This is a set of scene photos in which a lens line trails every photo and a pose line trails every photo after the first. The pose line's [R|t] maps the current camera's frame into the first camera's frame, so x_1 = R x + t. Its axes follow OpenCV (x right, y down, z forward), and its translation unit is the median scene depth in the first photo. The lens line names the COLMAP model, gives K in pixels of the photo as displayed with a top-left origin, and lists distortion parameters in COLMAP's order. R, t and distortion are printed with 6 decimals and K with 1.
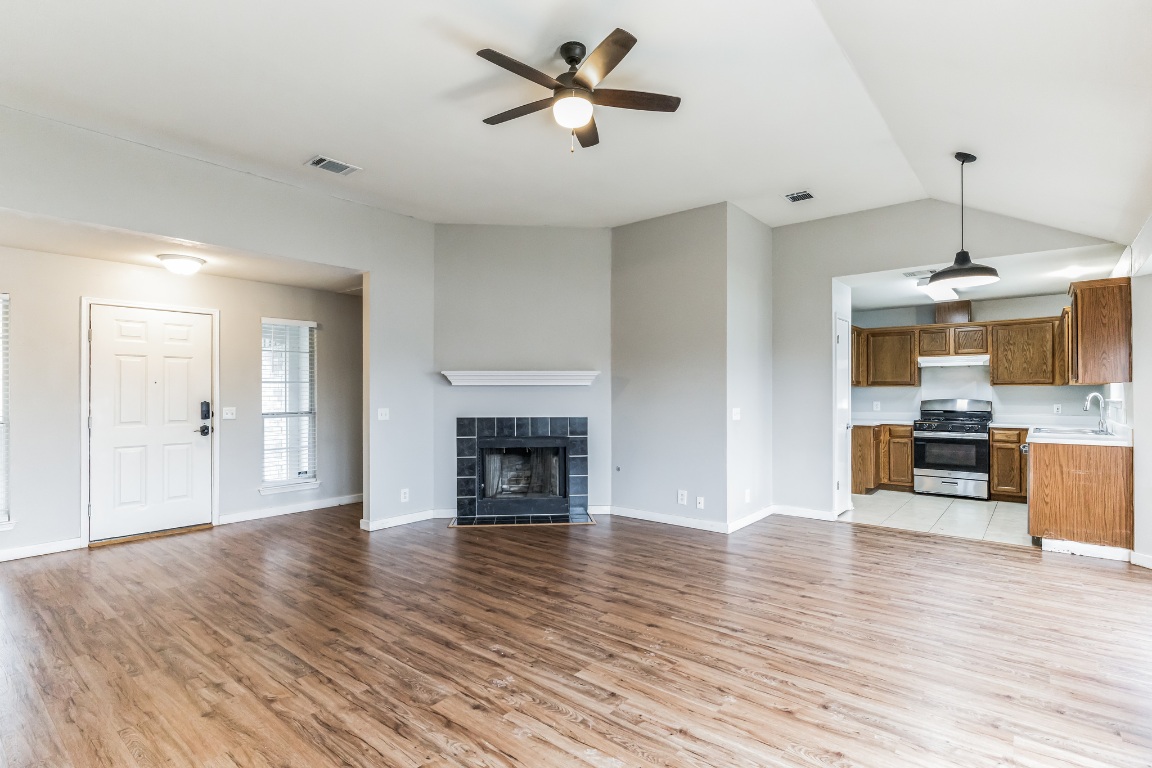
lens RADIAL K [[555.0, 0, 571.6], [0, 555.0, 391.5], [0, 0, 1]] dist [-0.000966, -0.001139]
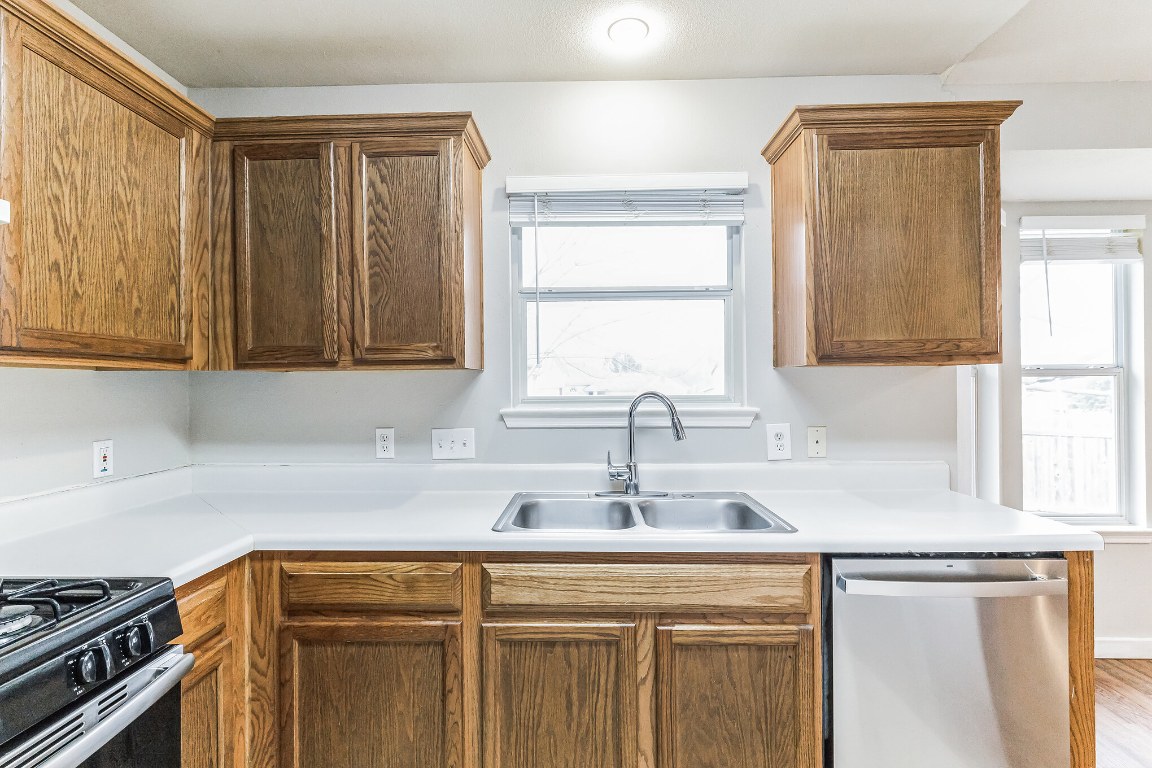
lens RADIAL K [[557.9, 0, 573.8], [0, 557.9, 380.0], [0, 0, 1]] dist [0.000104, -0.001020]
pose [[-0.625044, 0.015459, 0.780436, 0.680282], [0.008413, 0.999879, -0.013067, -0.000787], [-0.780544, -0.001602, -0.625099, 1.269278]]
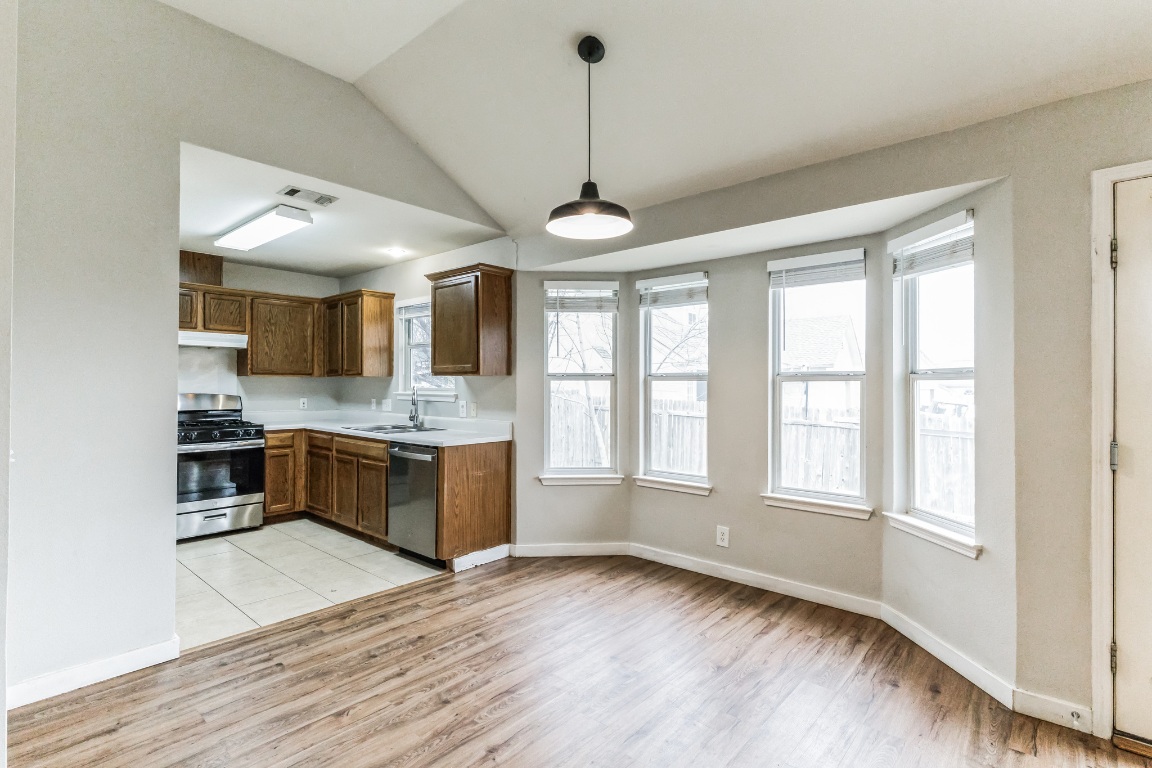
lens RADIAL K [[555.0, 0, 573.7], [0, 555.0, 383.6], [0, 0, 1]] dist [-0.000966, -0.001139]
pose [[0.027778, 0.004638, 0.999603, 0.009281], [-0.007021, 0.999965, -0.004444, 0.001017], [-0.999589, -0.006895, 0.027810, 0.700152]]
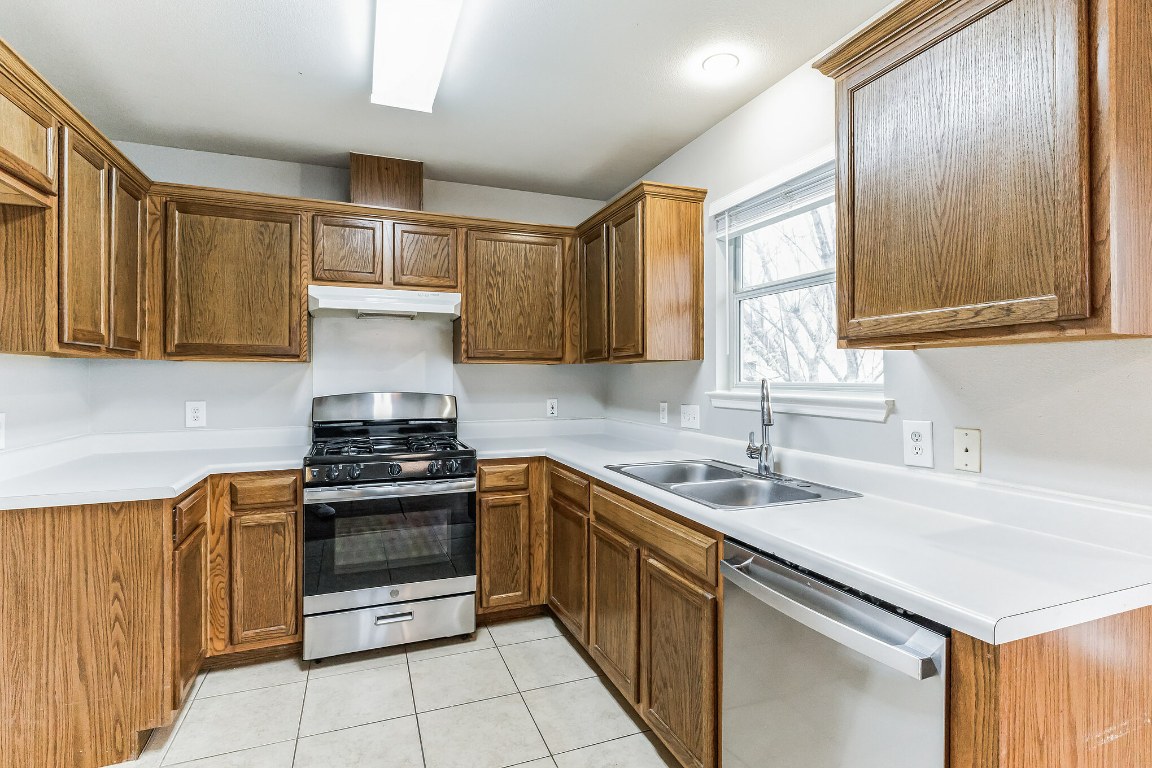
lens RADIAL K [[557.9, 0, 580.2], [0, 557.9, 377.0], [0, 0, 1]] dist [0.000104, -0.001020]
pose [[0.473262, 0.002706, 0.880918, 0.529224], [-0.003372, 0.999994, -0.001260, 0.002609], [-0.880915, -0.002374, 0.473268, 0.922803]]
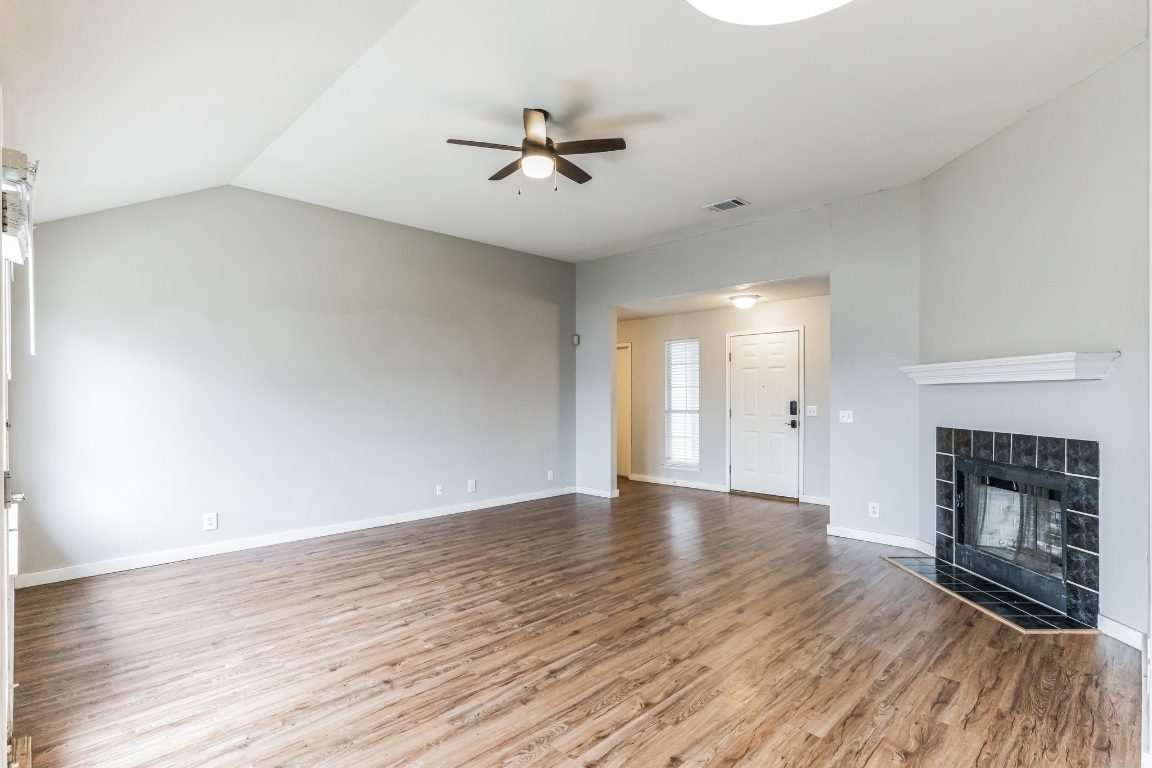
lens RADIAL K [[555.0, 0, 574.2], [0, 555.0, 393.2], [0, 0, 1]] dist [-0.000966, -0.001139]
pose [[-0.084834, -0.000660, -0.996395, 0.671811], [0.005121, 0.999986, -0.001098, -0.001067], [0.996382, -0.005196, -0.084830, 0.646153]]
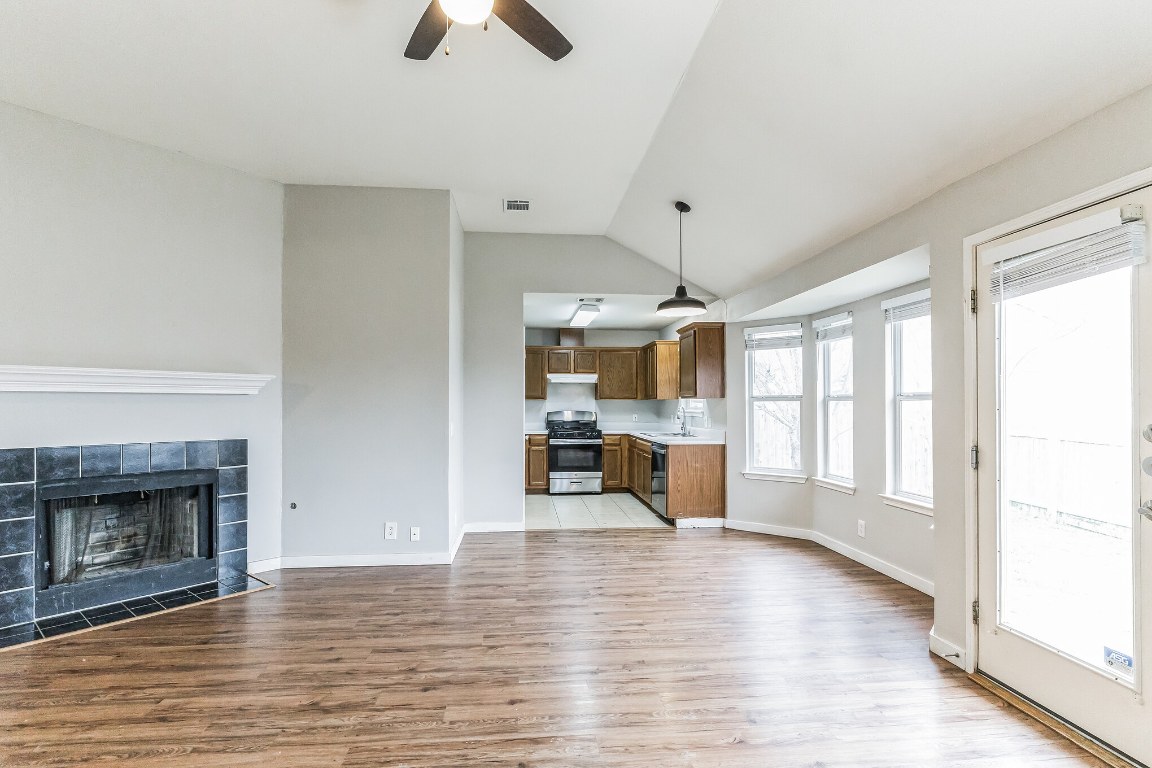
lens RADIAL K [[557.9, 0, 566.8], [0, 557.9, 403.6], [0, 0, 1]] dist [0.000104, -0.001020]
pose [[0.707857, 0.002888, 0.706349, -0.215706], [-0.002889, 0.999995, -0.001193, -0.000009], [-0.706349, -0.001197, 0.707862, 0.232001]]
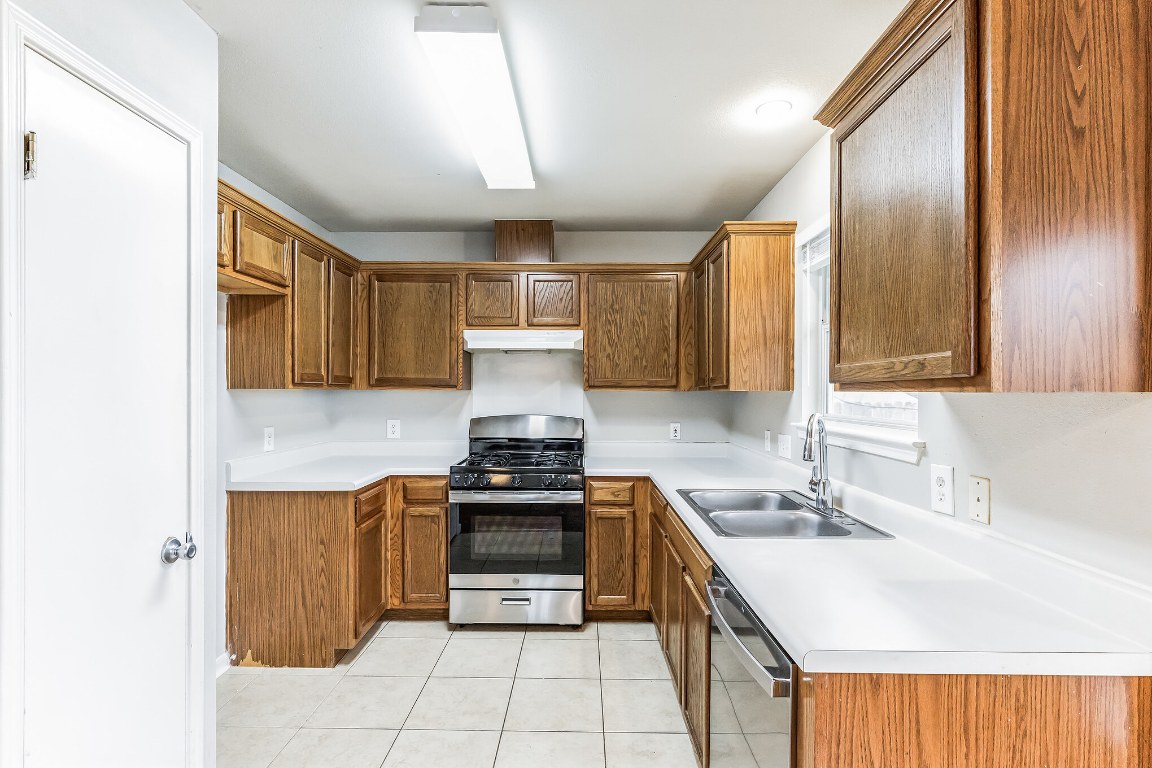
lens RADIAL K [[557.9, 0, 576.6], [0, 557.9, 395.4], [0, 0, 1]] dist [0.000104, -0.001020]
pose [[0.770486, 0.000110, 0.637457, 0.552320], [-0.007129, 0.999939, 0.008444, -0.012827], [-0.637417, -0.011050, 0.770440, 0.796304]]
